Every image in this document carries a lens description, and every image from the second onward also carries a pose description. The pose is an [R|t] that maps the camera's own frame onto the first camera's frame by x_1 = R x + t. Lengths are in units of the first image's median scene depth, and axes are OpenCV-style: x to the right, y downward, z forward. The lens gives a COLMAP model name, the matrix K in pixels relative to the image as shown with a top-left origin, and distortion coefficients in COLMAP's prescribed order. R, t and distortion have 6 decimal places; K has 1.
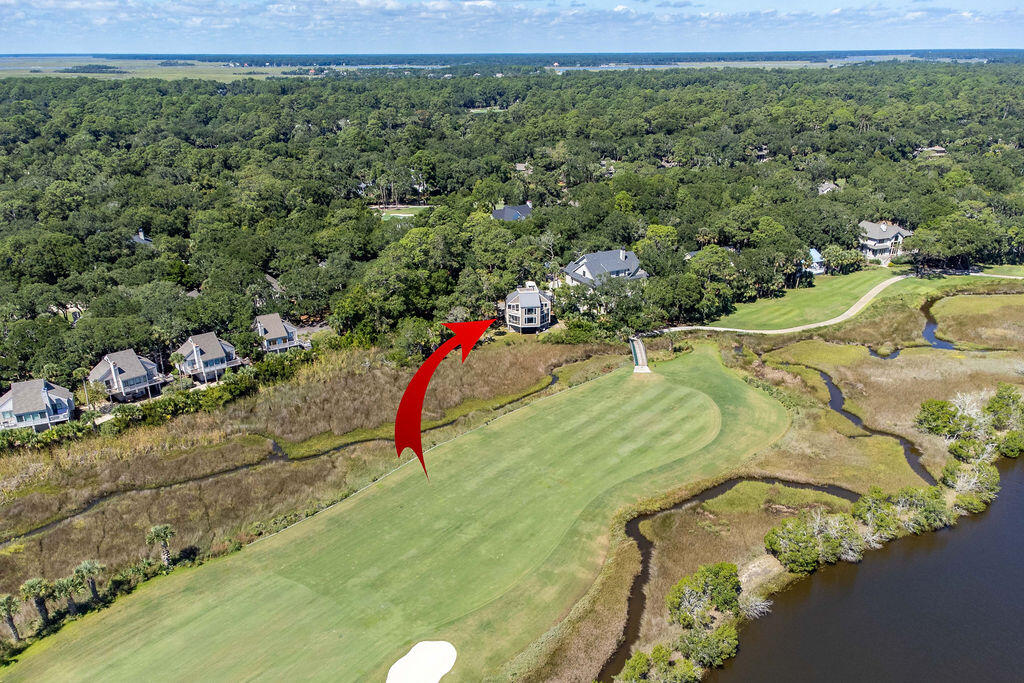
lens RADIAL K [[786.5, 0, 516.7], [0, 786.5, 348.6], [0, 0, 1]] dist [0.029278, -0.007584]
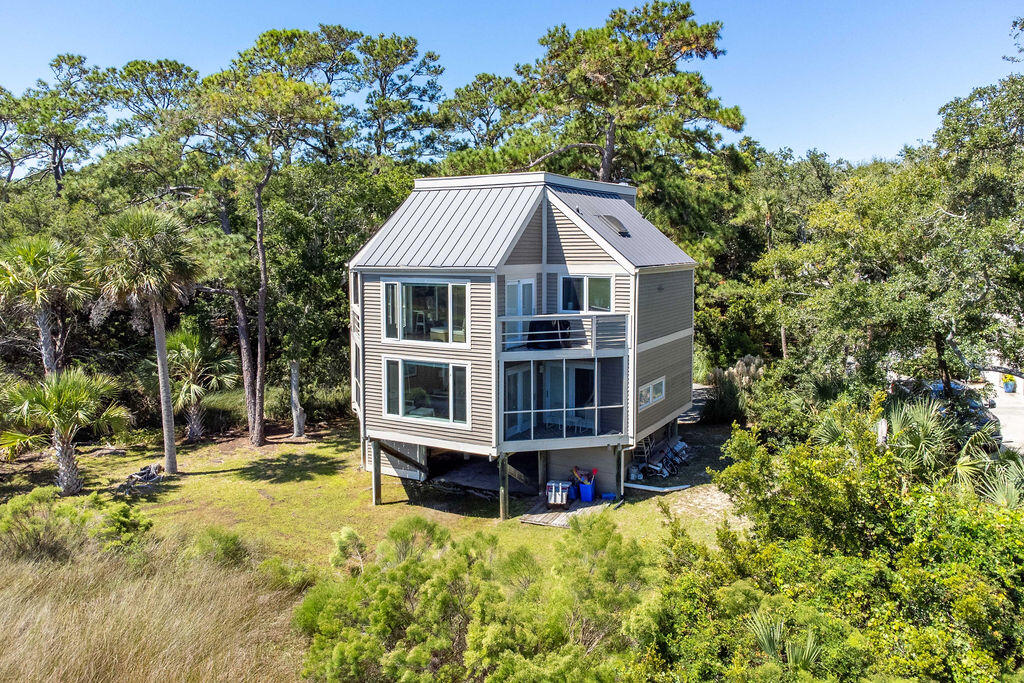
lens RADIAL K [[786.5, 0, 506.5], [0, 786.5, 305.8], [0, 0, 1]] dist [0.029278, -0.007584]
pose [[0.813827, 0.045128, -0.579353, 0.095283], [-0.205447, 0.954937, -0.214211, -0.025038], [0.543579, 0.293357, 0.786425, 0.906157]]
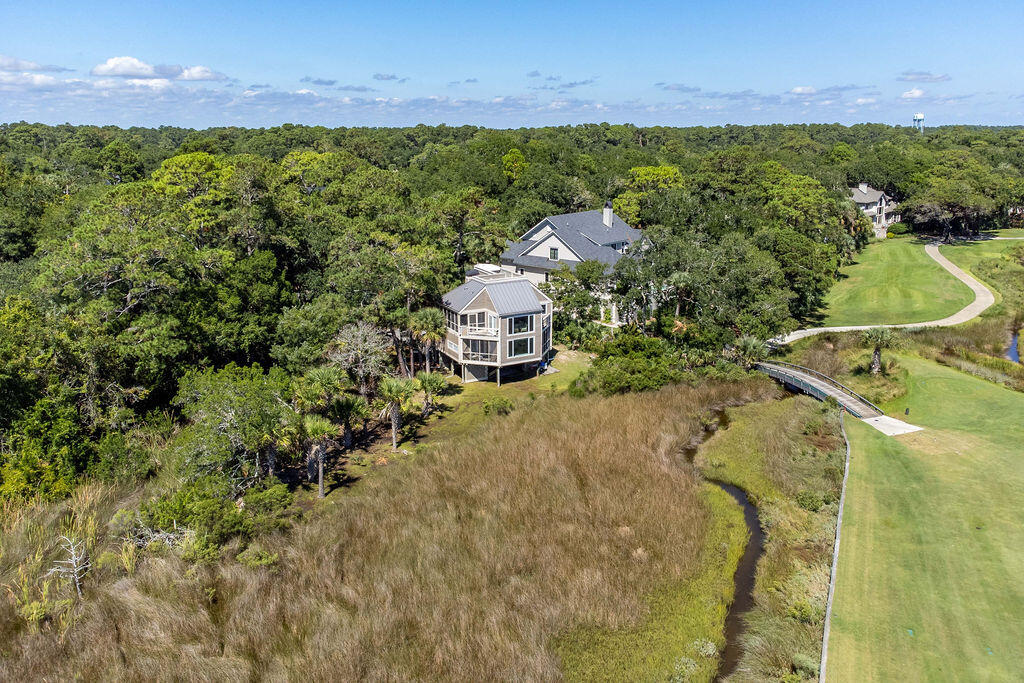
lens RADIAL K [[786.5, 0, 536.7], [0, 786.5, 289.6], [0, 0, 1]] dist [0.029278, -0.007584]
pose [[0.921284, -0.078566, 0.380871, -0.127010], [0.137554, 0.981902, -0.130181, -0.011060], [-0.363750, 0.172324, 0.915418, 0.618257]]
